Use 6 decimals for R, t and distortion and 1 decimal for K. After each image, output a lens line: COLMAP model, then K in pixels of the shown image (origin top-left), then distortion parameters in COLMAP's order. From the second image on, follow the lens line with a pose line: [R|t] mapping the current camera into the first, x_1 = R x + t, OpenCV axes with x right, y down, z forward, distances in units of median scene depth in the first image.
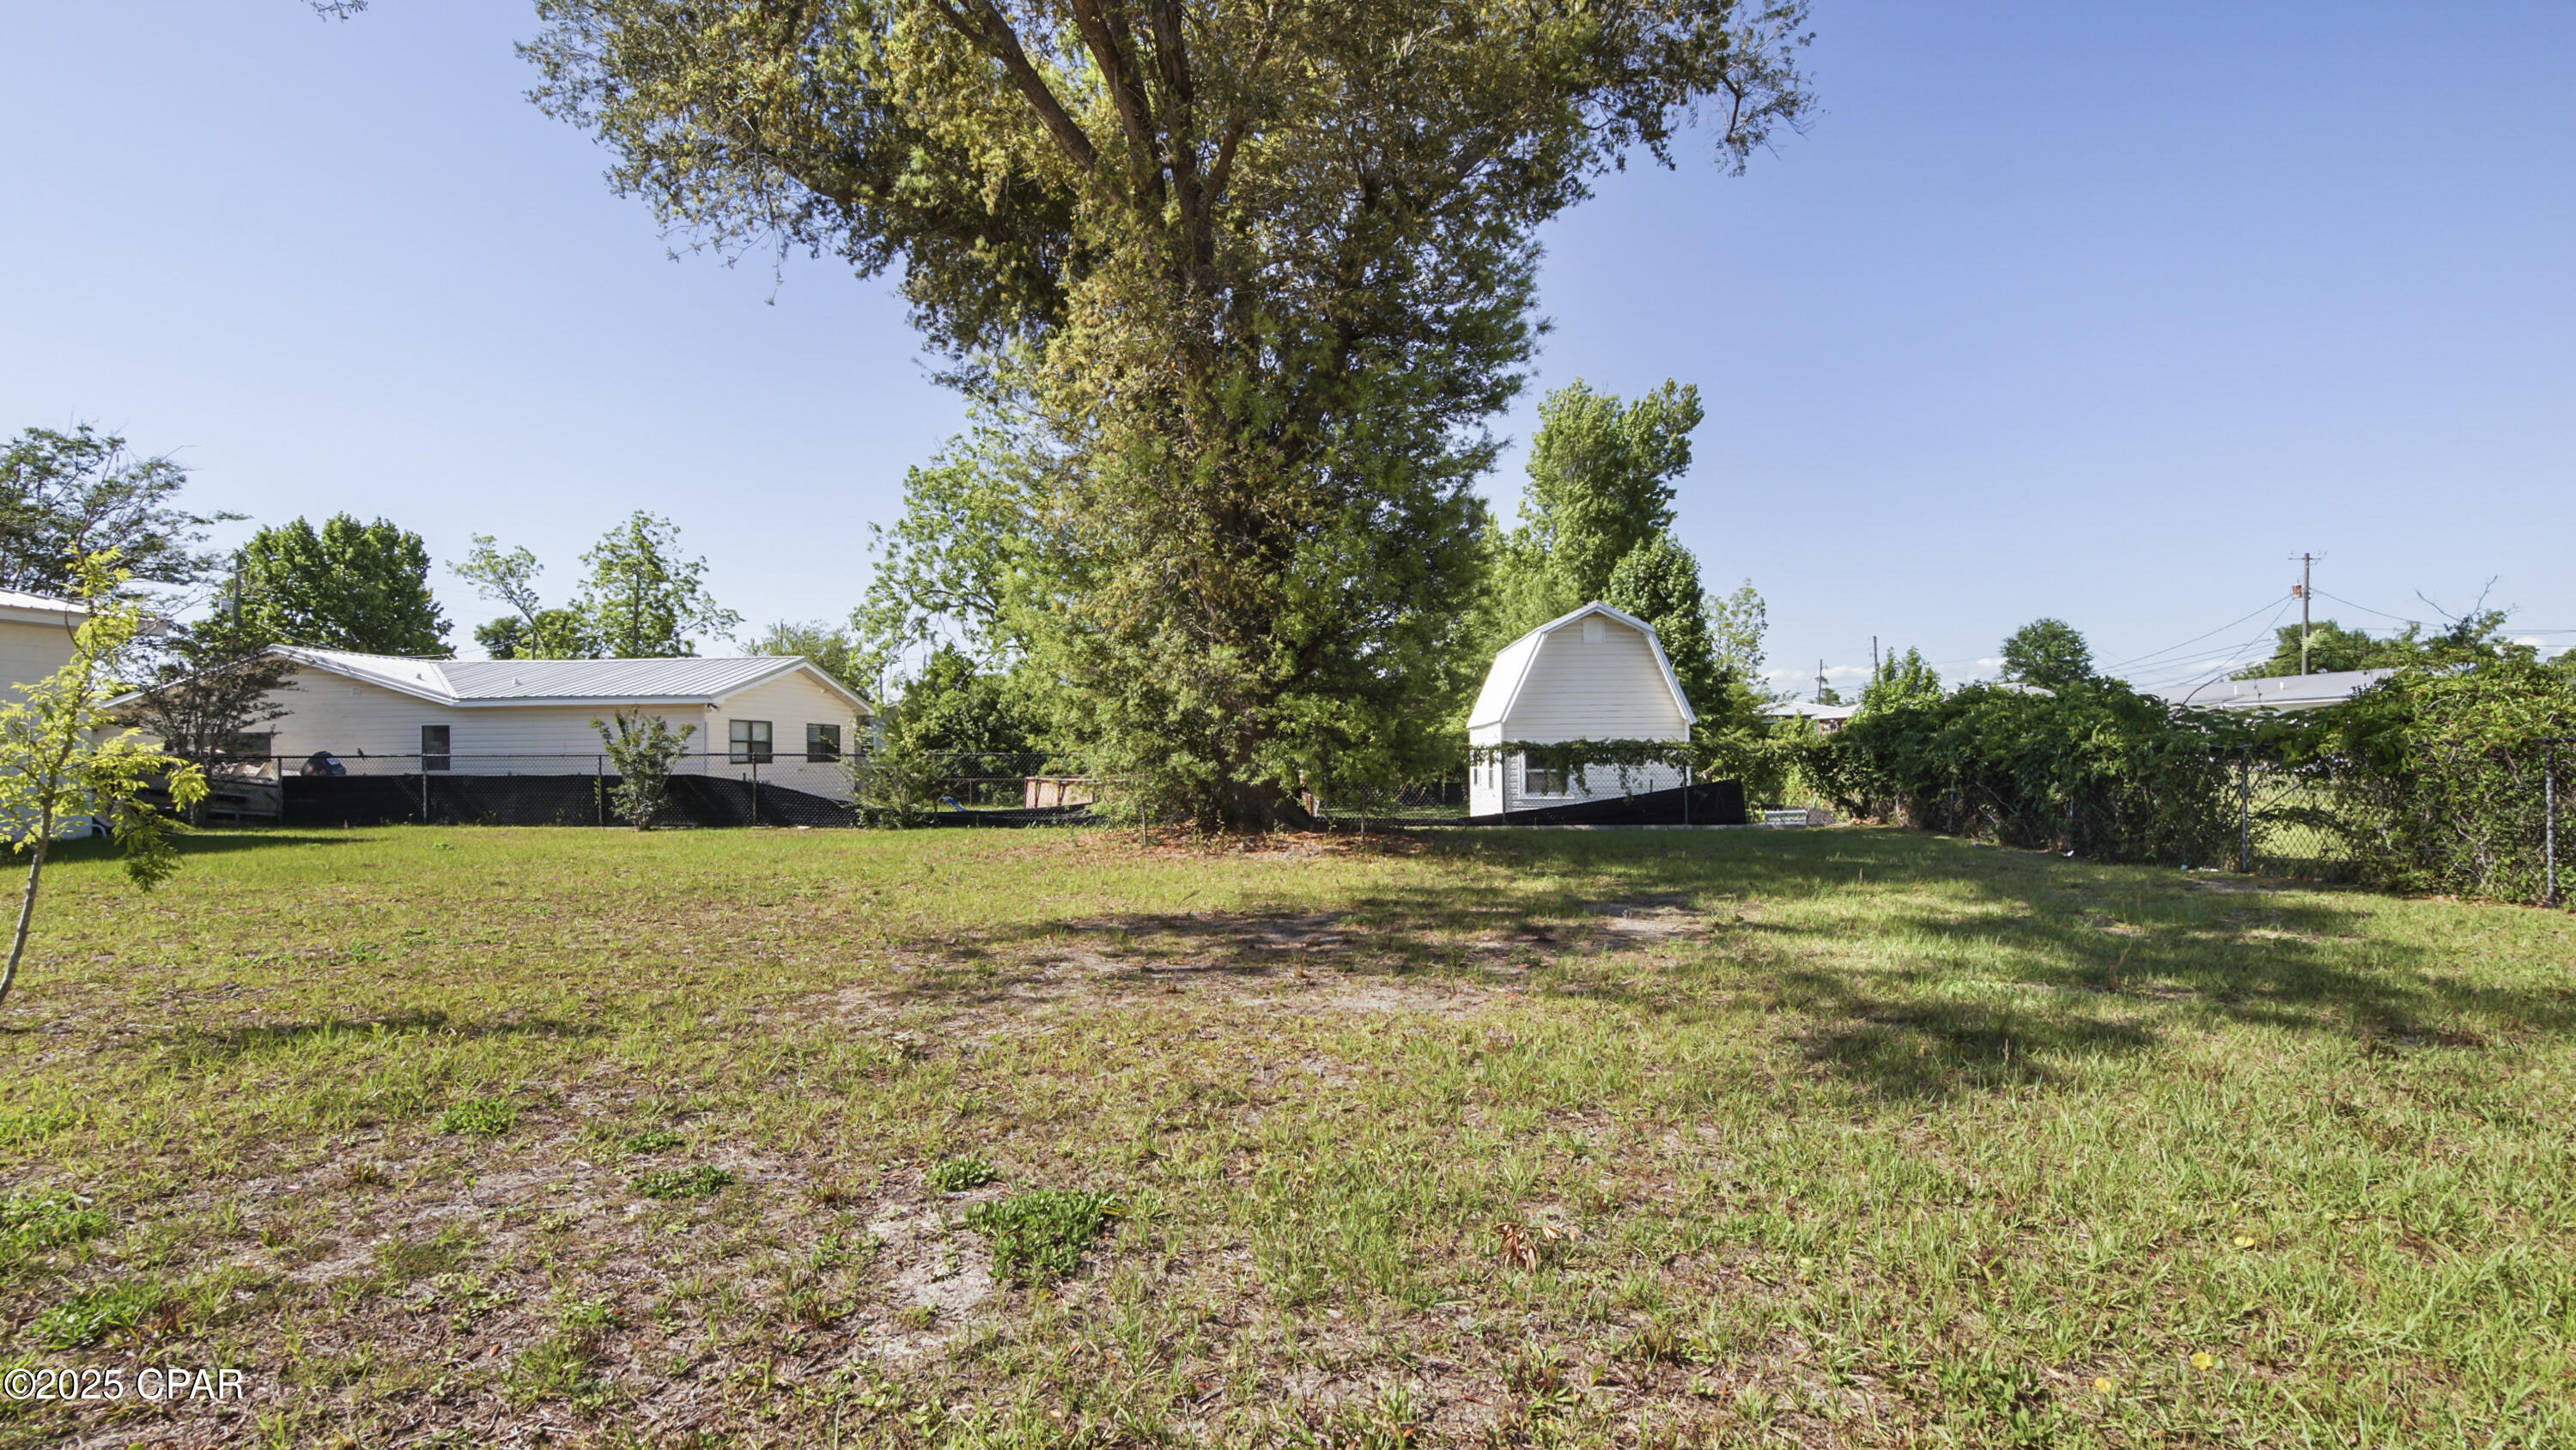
lens RADIAL K [[1230.6, 0, 1288.0], [0, 1230.6, 725.0], [0, 0, 1]] dist [-0.000307, 0.000522]
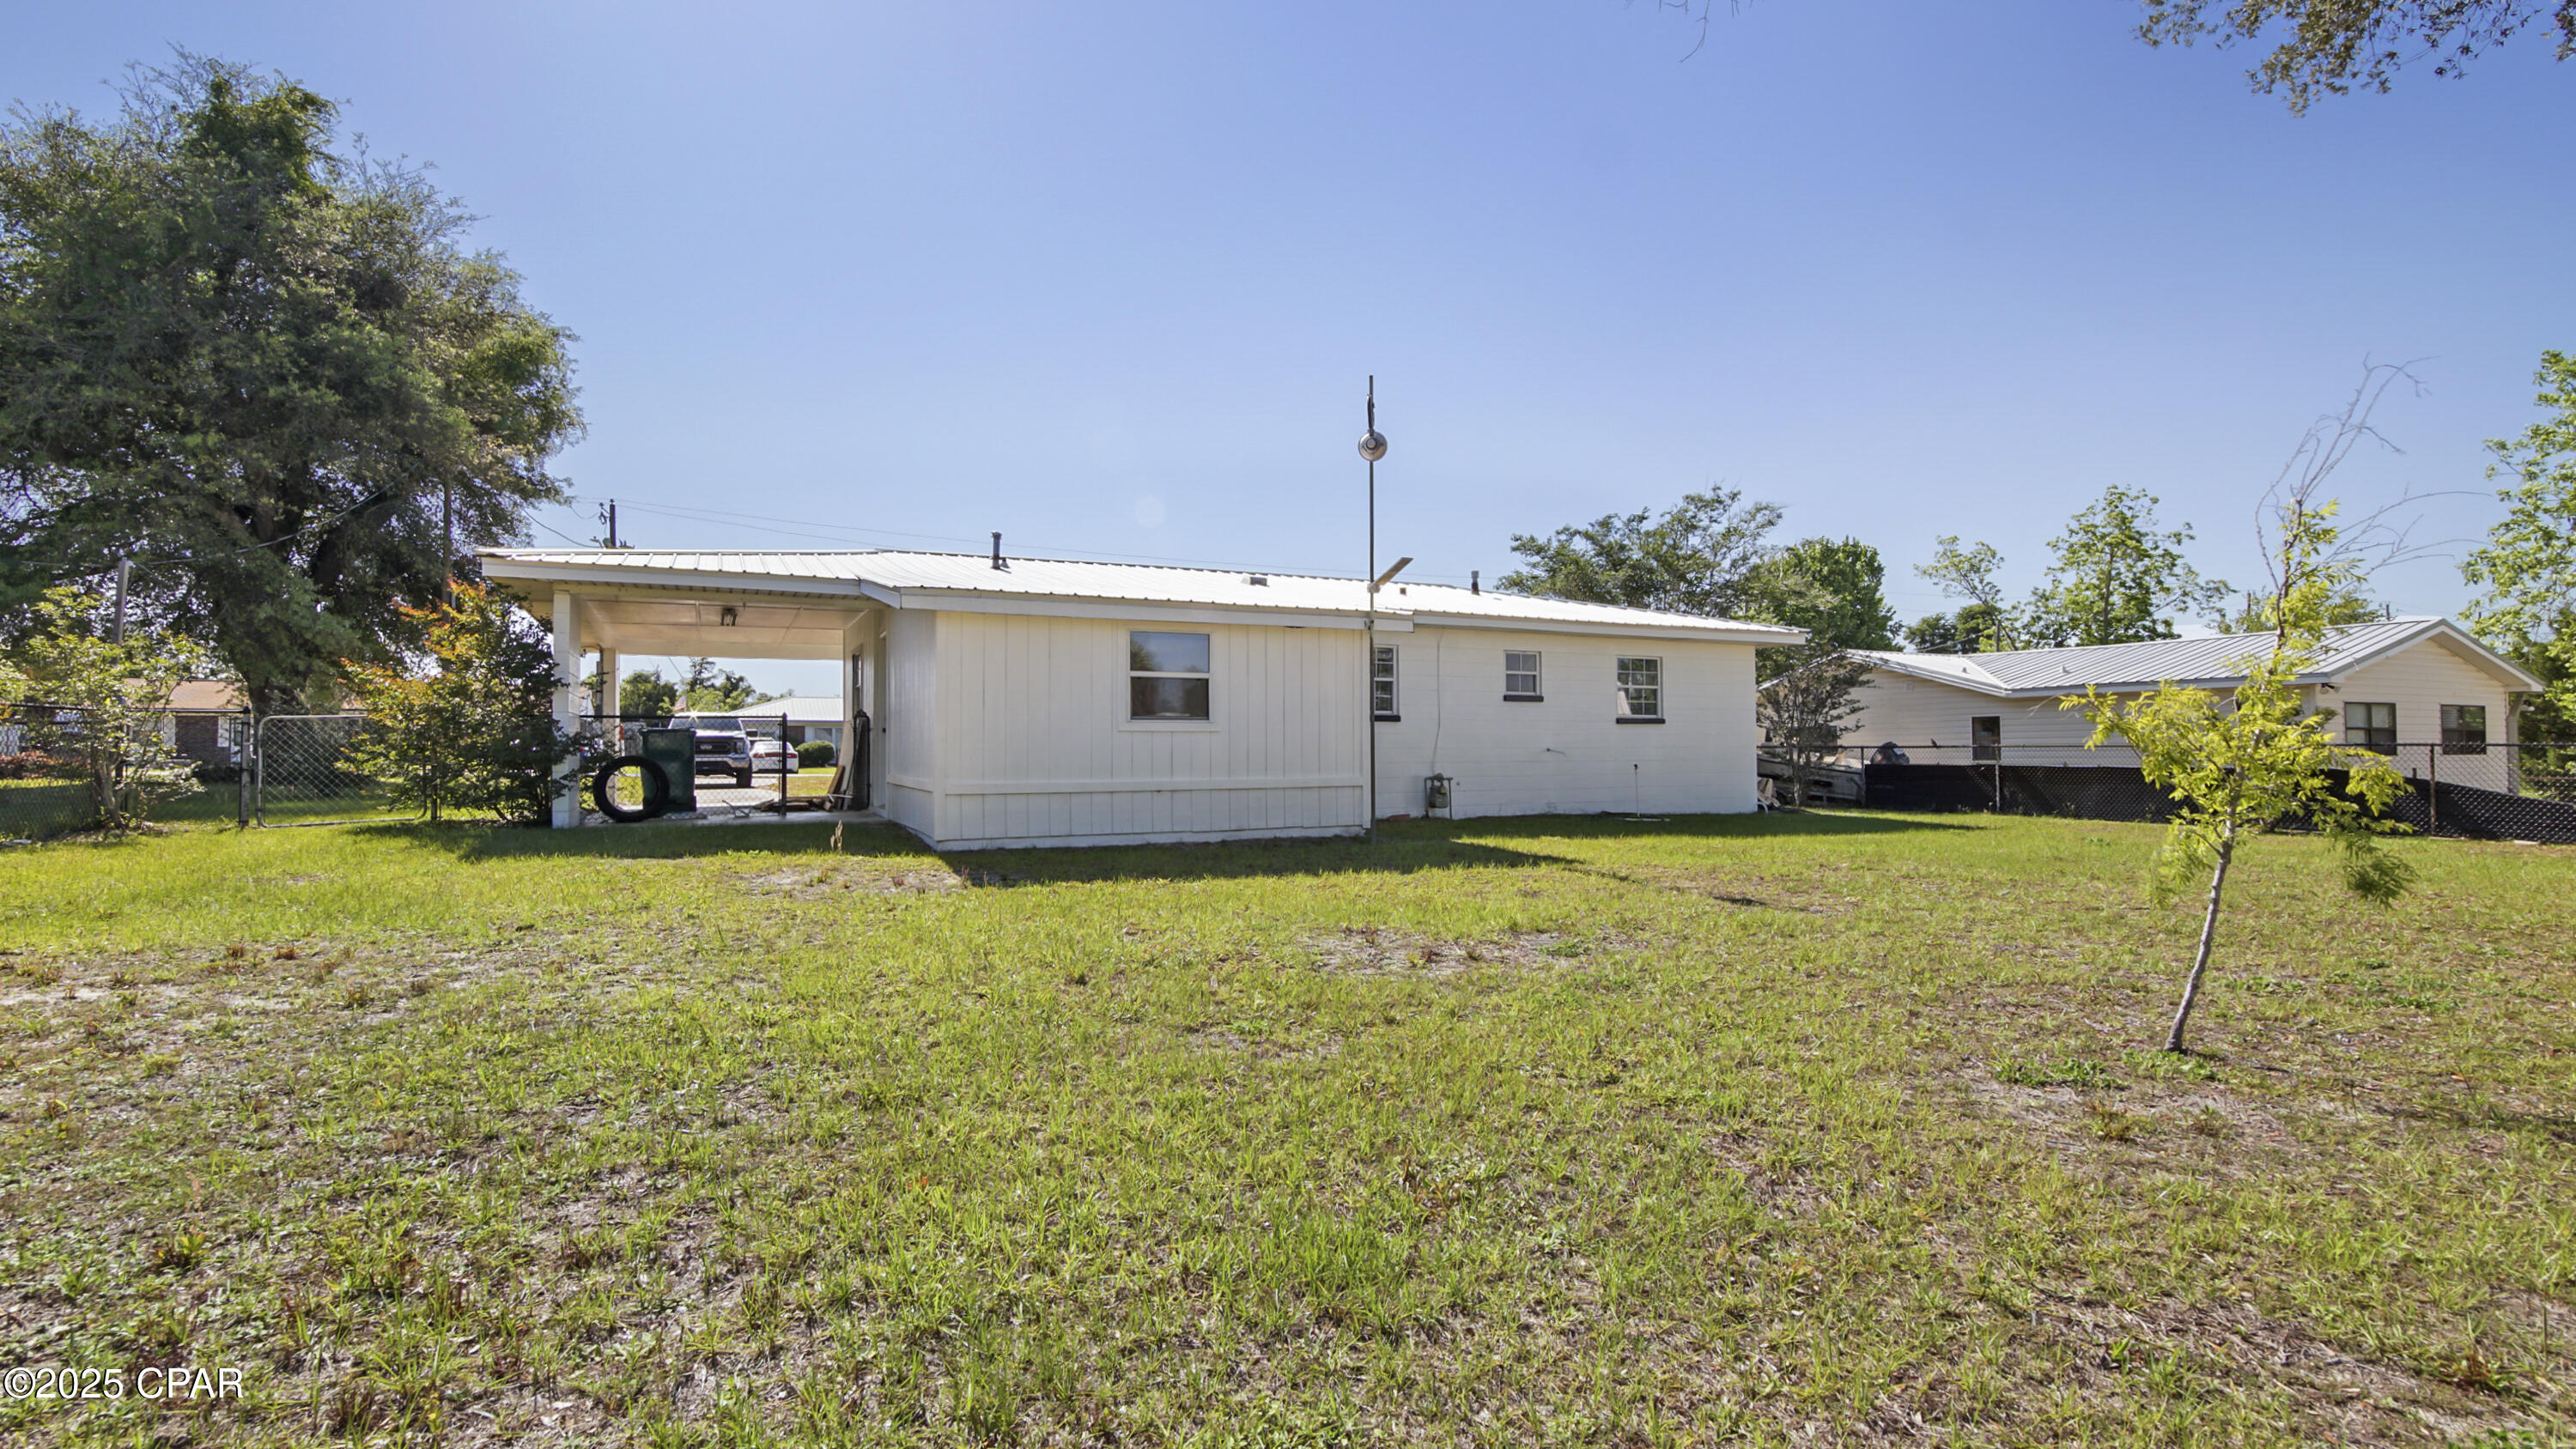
lens RADIAL K [[1178.1, 0, 1288.0], [0, 1178.1, 724.5], [0, 0, 1]] dist [-0.019095, 0.000025]
pose [[0.510498, -0.015322, -0.859742, -0.139186], [0.021127, 0.999763, -0.005272, -0.000287], [0.859619, -0.015472, 0.510701, -0.001577]]
